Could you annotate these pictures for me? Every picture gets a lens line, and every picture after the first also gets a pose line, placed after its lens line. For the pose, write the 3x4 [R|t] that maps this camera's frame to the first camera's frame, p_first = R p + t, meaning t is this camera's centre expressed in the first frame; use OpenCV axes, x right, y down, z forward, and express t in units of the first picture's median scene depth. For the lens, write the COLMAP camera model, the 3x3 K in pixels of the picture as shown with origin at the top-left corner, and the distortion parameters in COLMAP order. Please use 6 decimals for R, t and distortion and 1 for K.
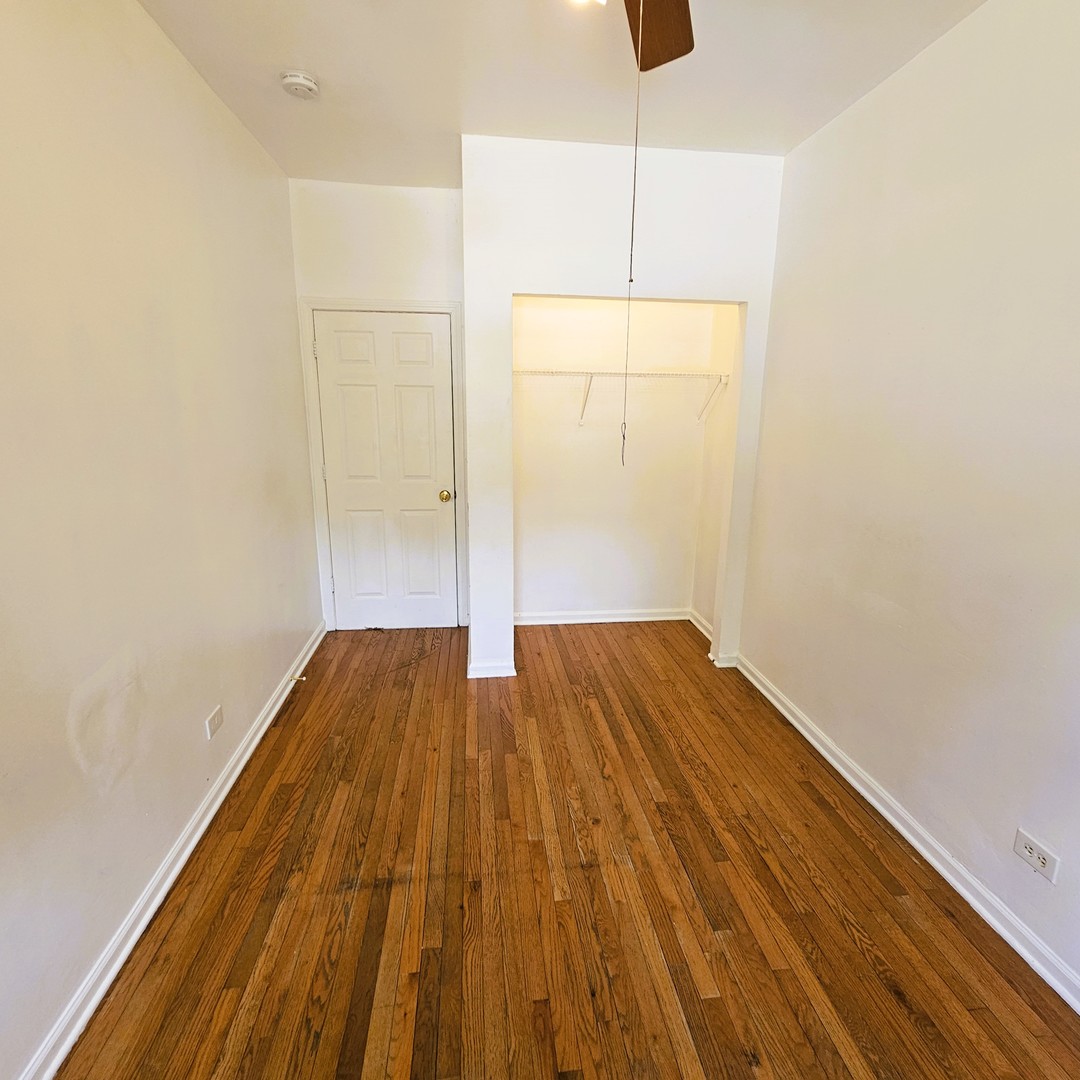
lens RADIAL K [[590.7, 0, 542.8], [0, 590.7, 535.8], [0, 0, 1]] dist [0.001930, -0.002479]
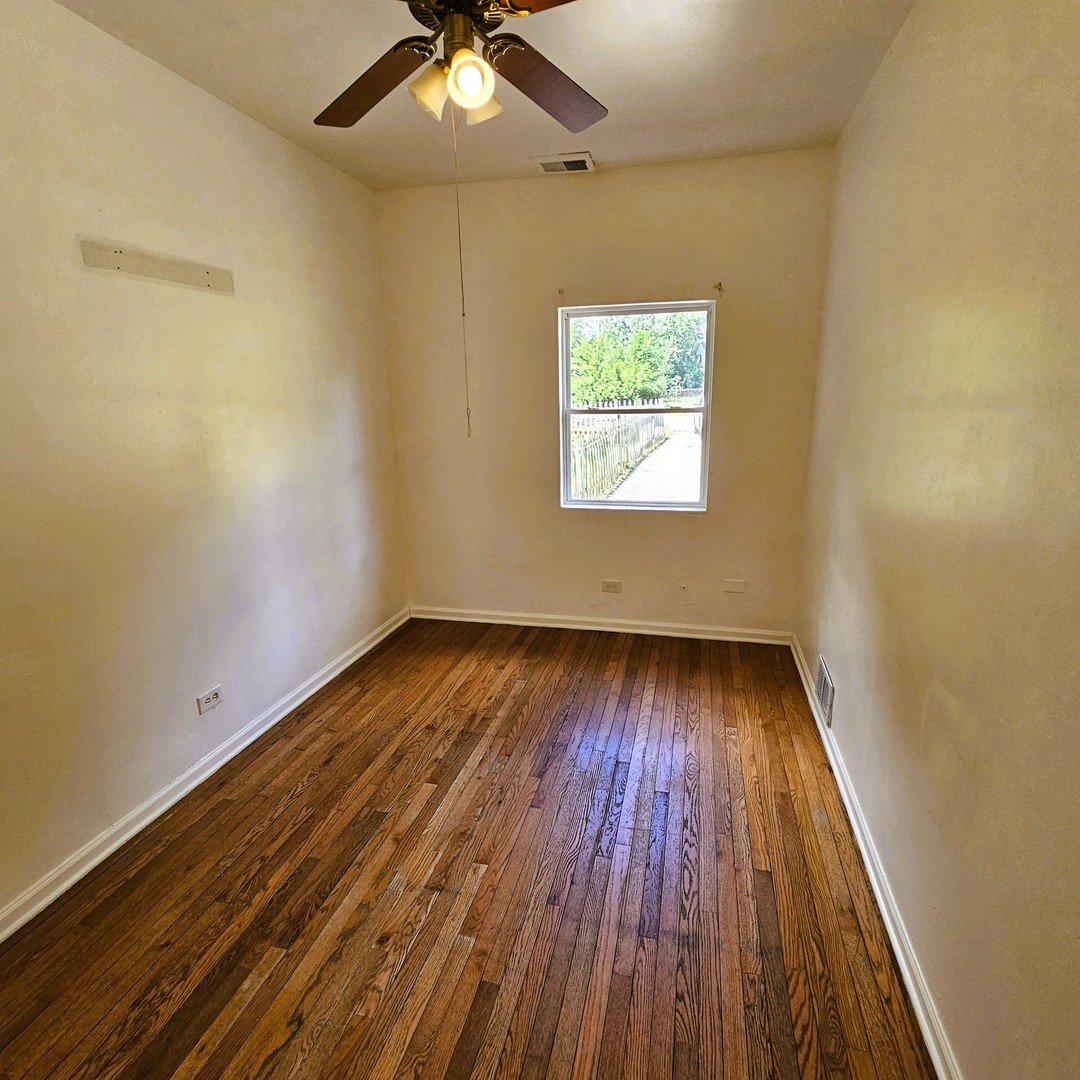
lens RADIAL K [[590.7, 0, 542.2], [0, 590.7, 544.3], [0, 0, 1]] dist [0.001930, -0.002479]
pose [[-0.931743, -0.088303, 0.352217, -0.371444], [0.087868, 0.886325, 0.454650, -0.350372], [-0.352326, 0.454566, -0.818069, 1.477388]]
